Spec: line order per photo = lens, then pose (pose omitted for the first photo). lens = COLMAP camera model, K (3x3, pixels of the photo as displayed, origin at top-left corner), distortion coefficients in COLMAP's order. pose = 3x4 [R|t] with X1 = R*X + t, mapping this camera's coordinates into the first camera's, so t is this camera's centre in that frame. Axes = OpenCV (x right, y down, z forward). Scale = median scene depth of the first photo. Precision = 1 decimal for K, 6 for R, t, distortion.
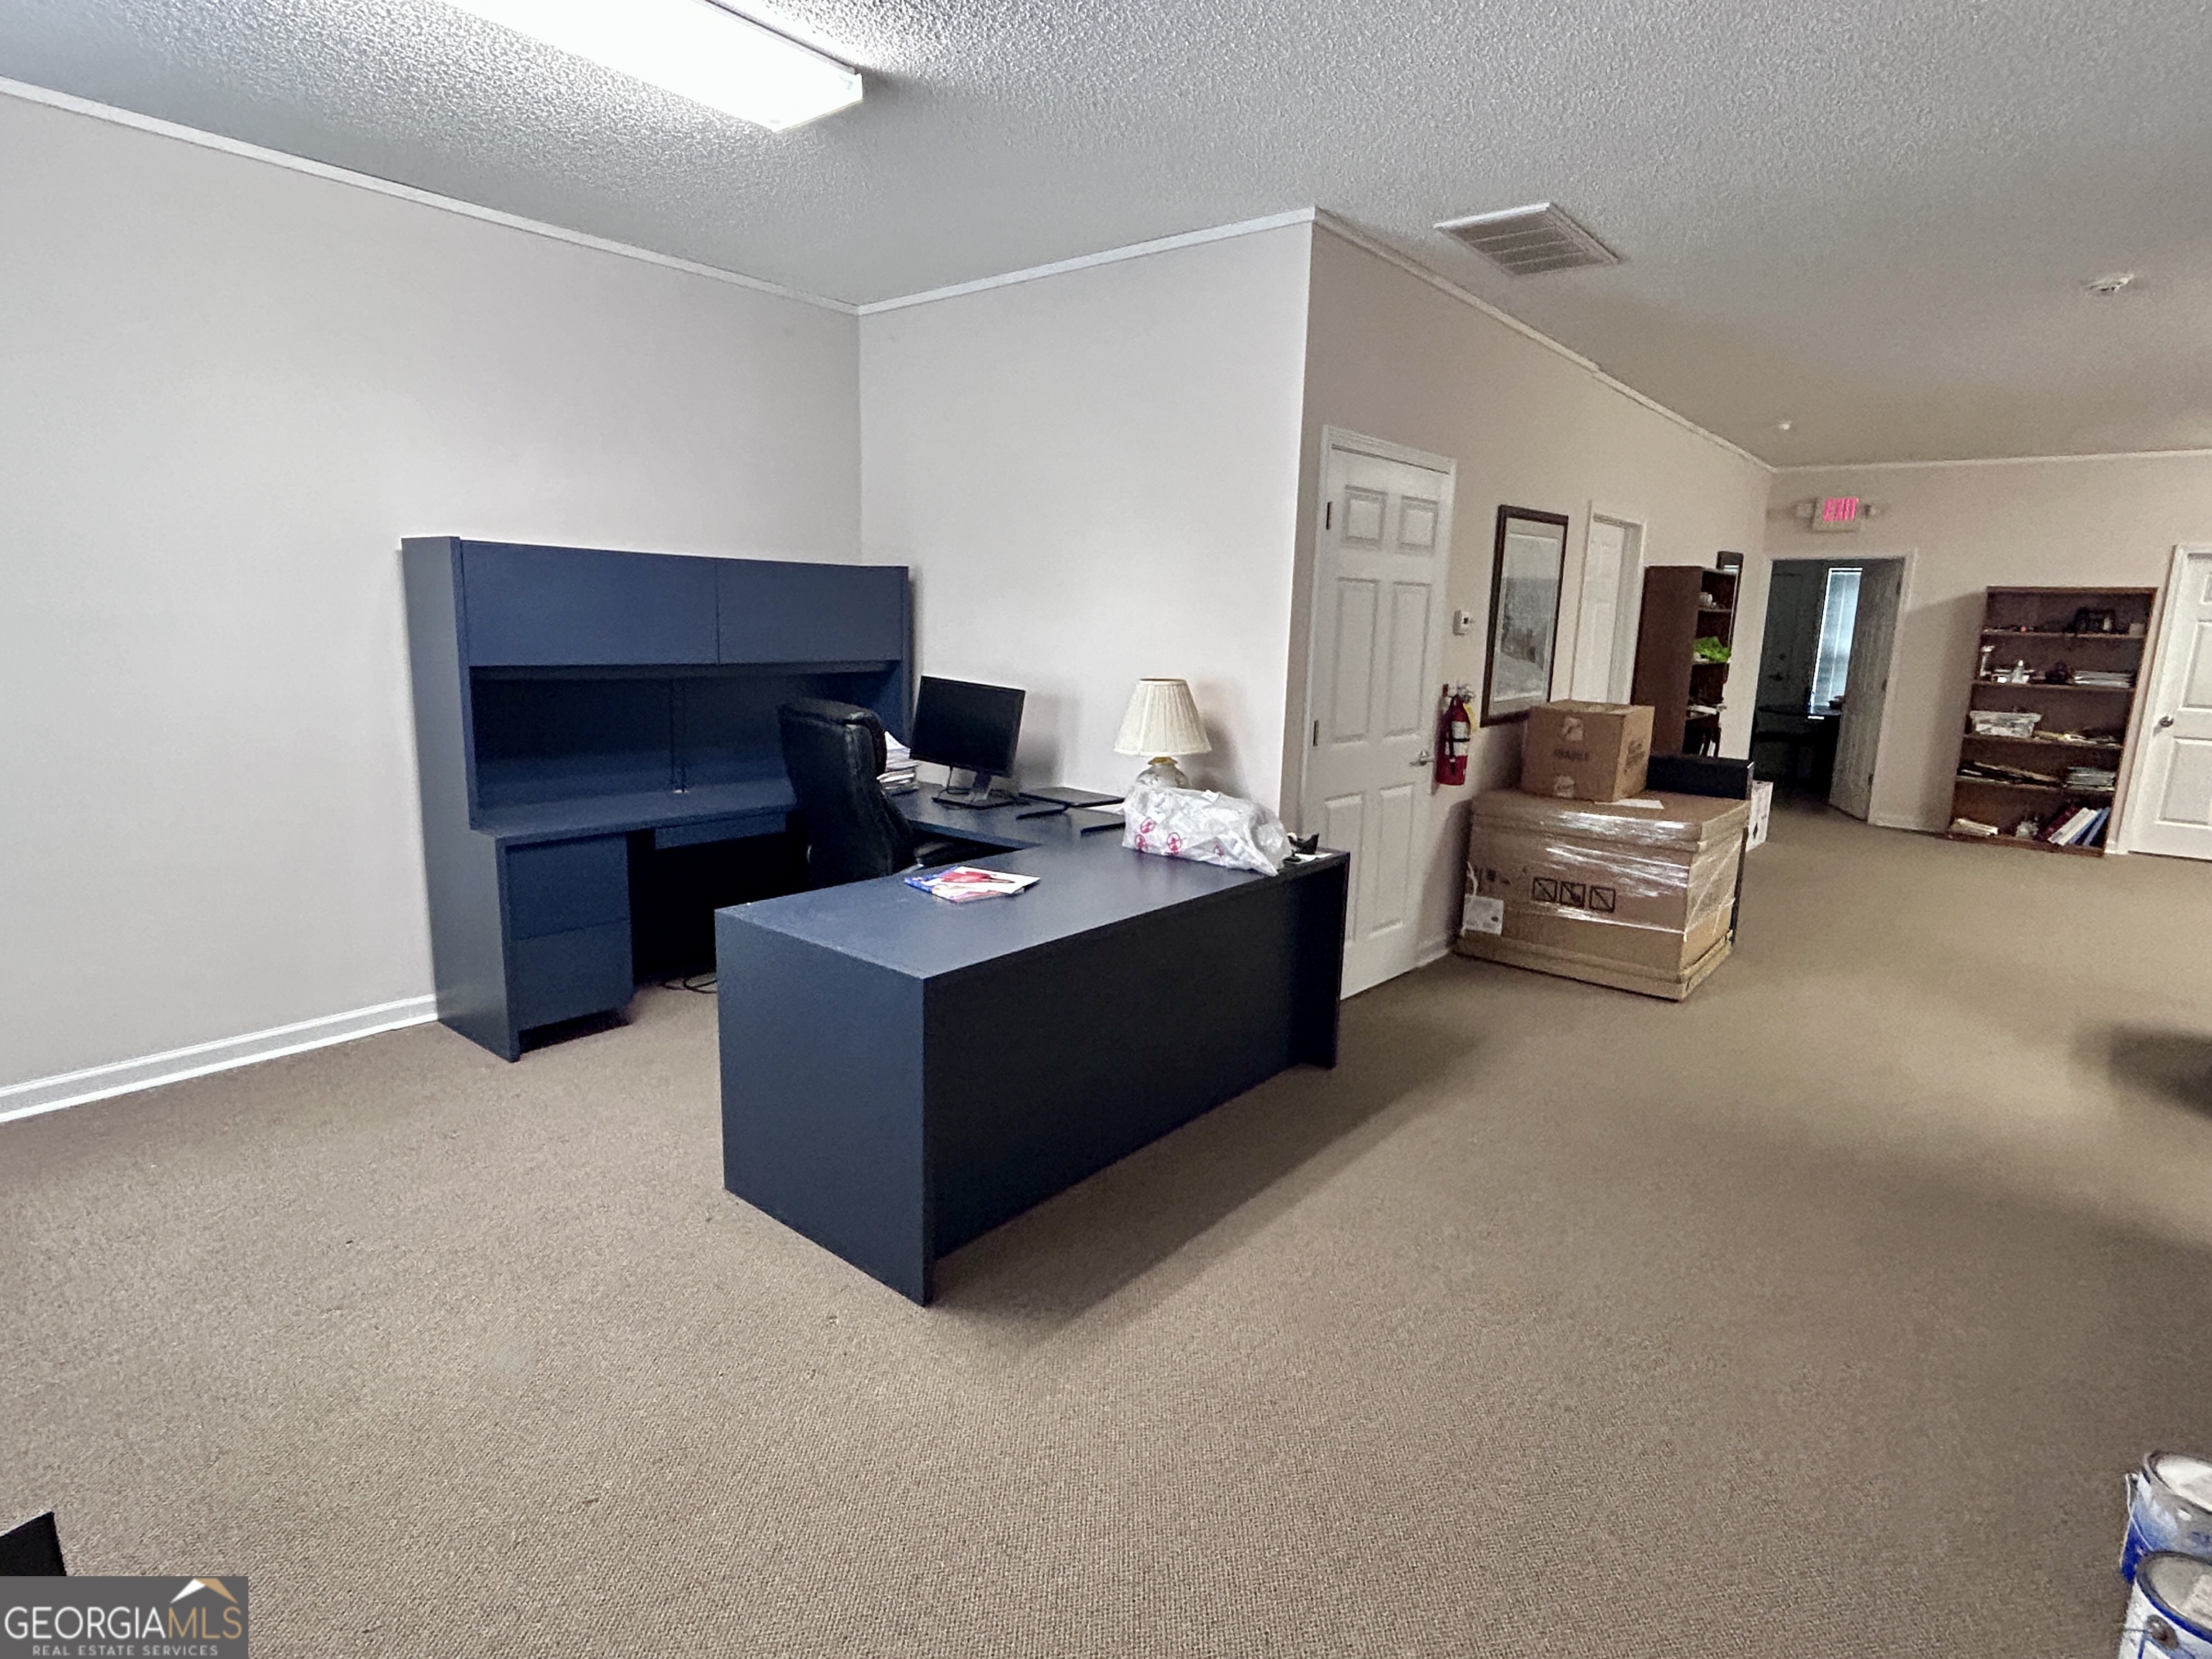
lens RADIAL K [[1154.2, 0, 1106.0], [0, 1154.2, 829.5], [0, 0, 1]] dist [0.001148, 0.000014]
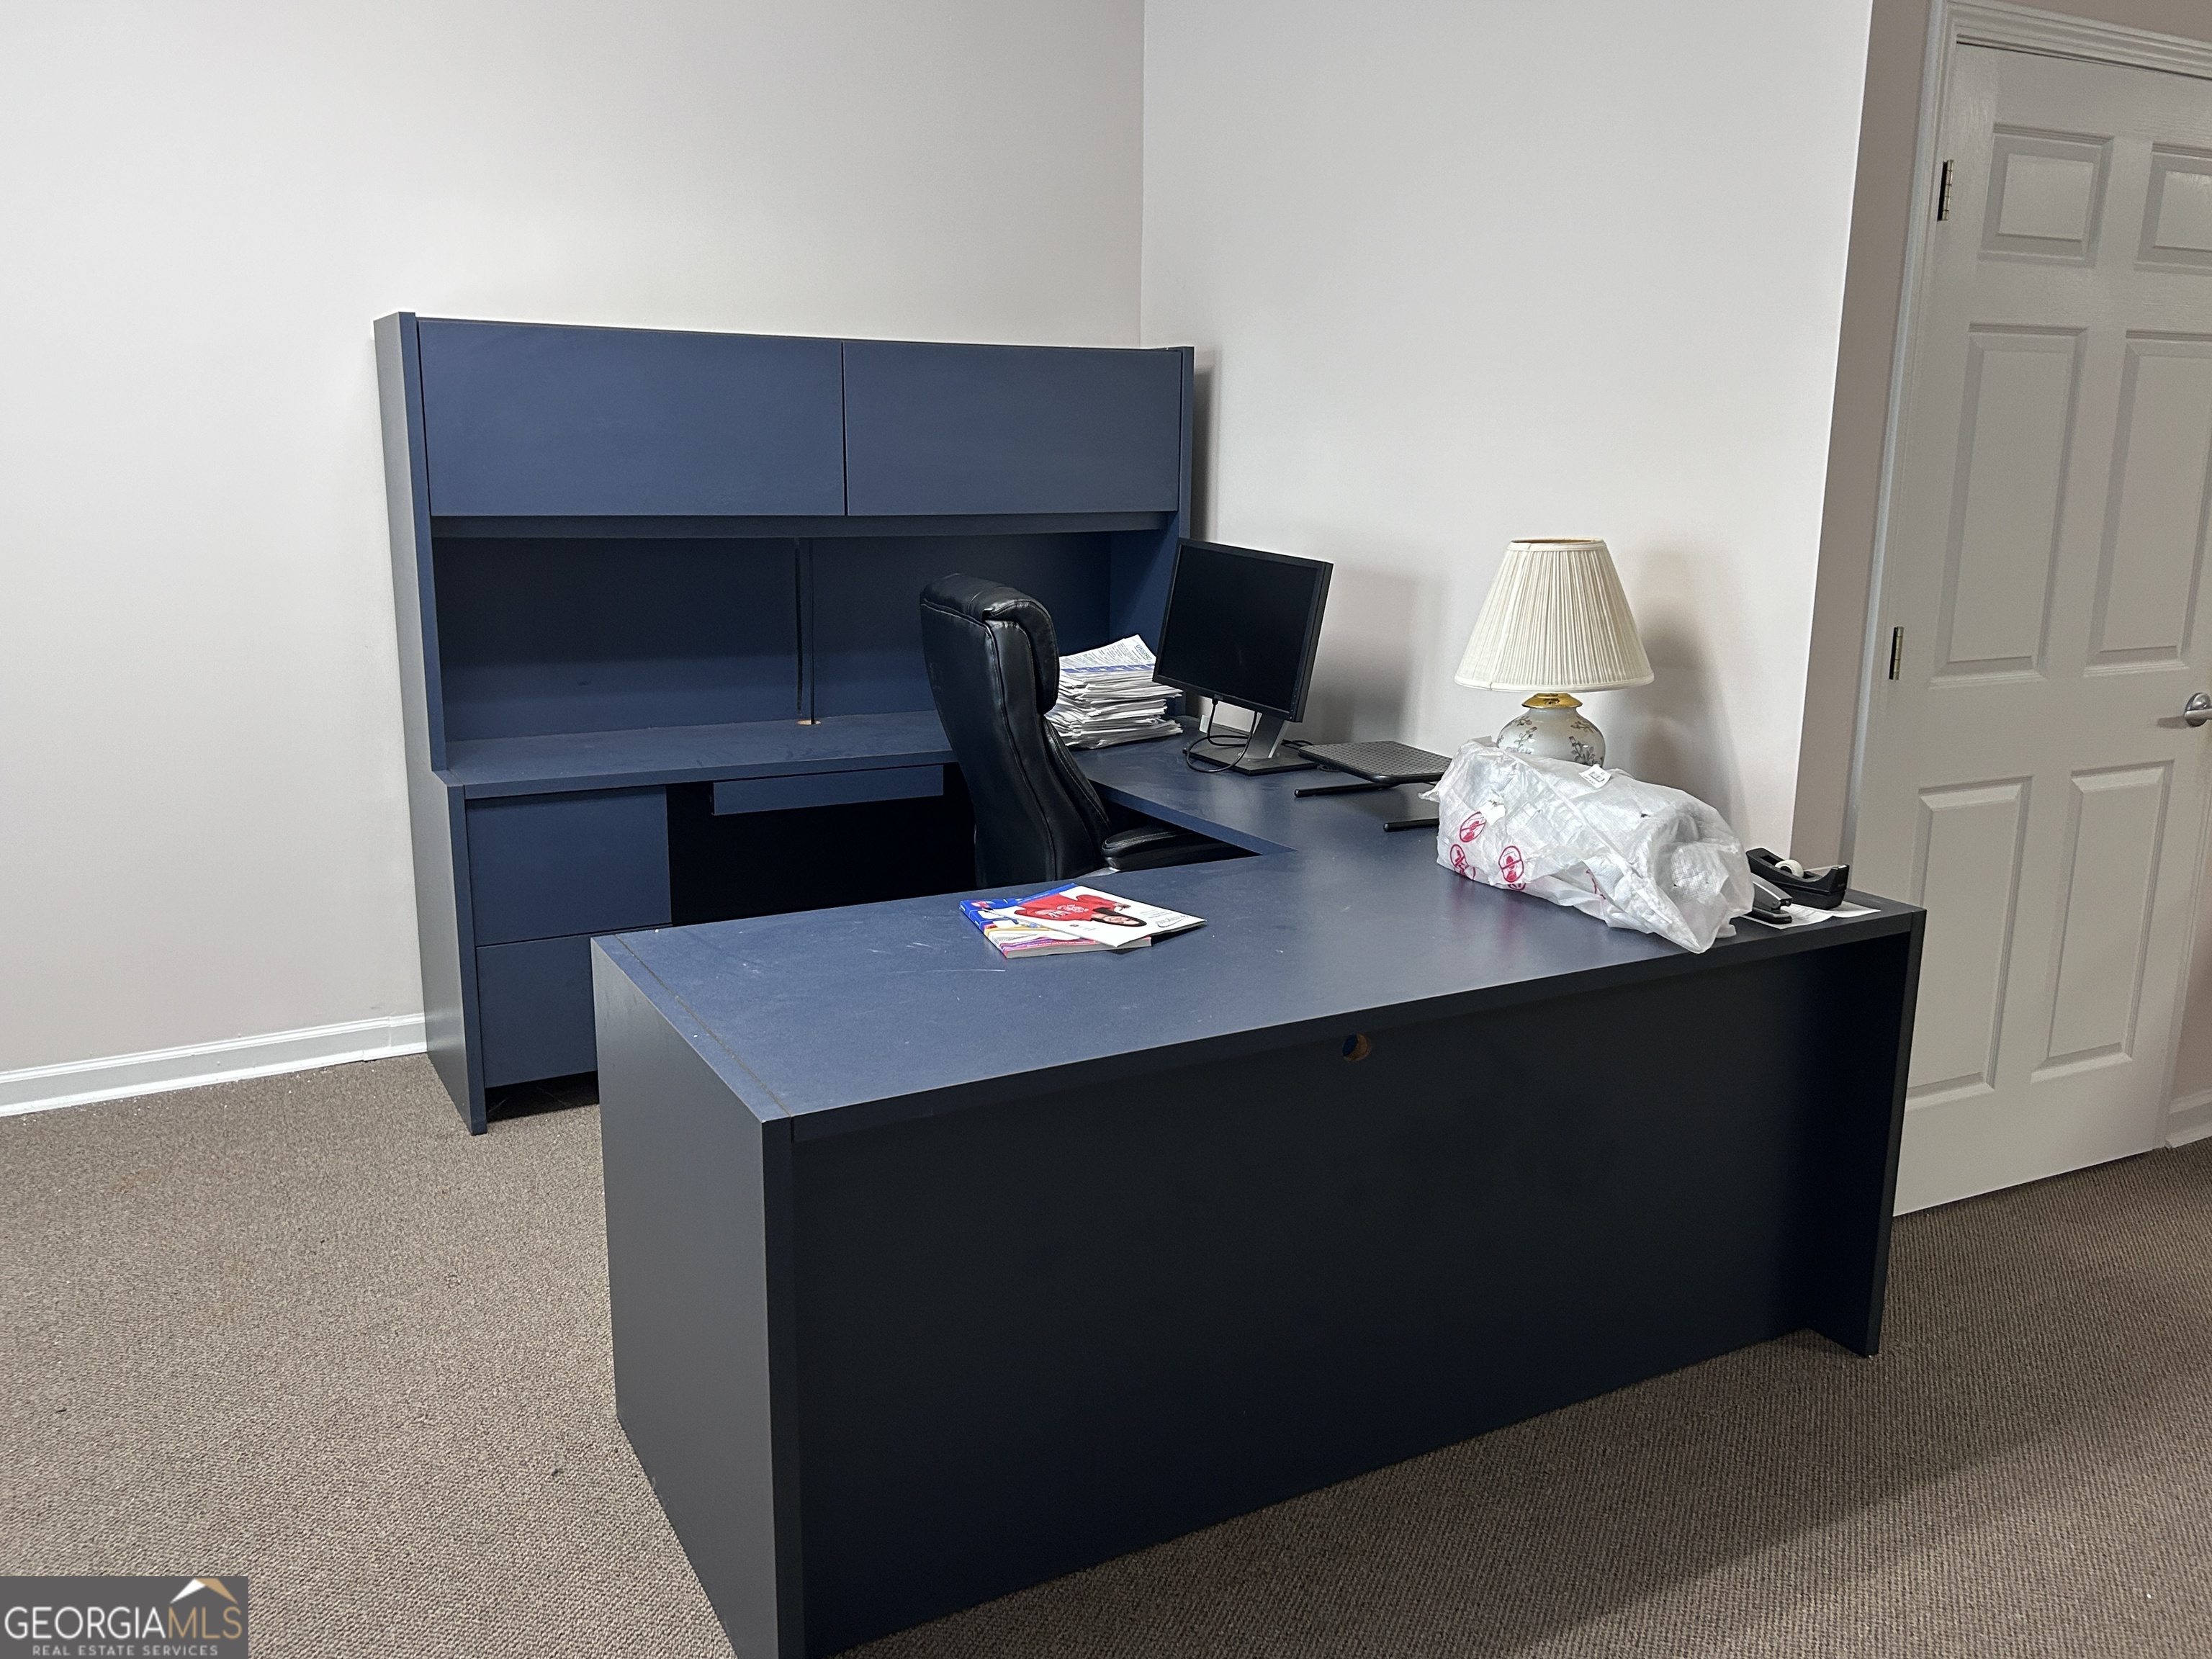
lens RADIAL K [[1749.7, 0, 1106.0], [0, 1749.7, 829.5], [0, 0, 1]] dist [0.080905, -0.115301]
pose [[0.931160, 0.060284, -0.359594, 0.153763], [-0.051151, 0.998082, 0.034869, -0.020224], [0.361006, -0.014075, 0.932457, 0.204082]]
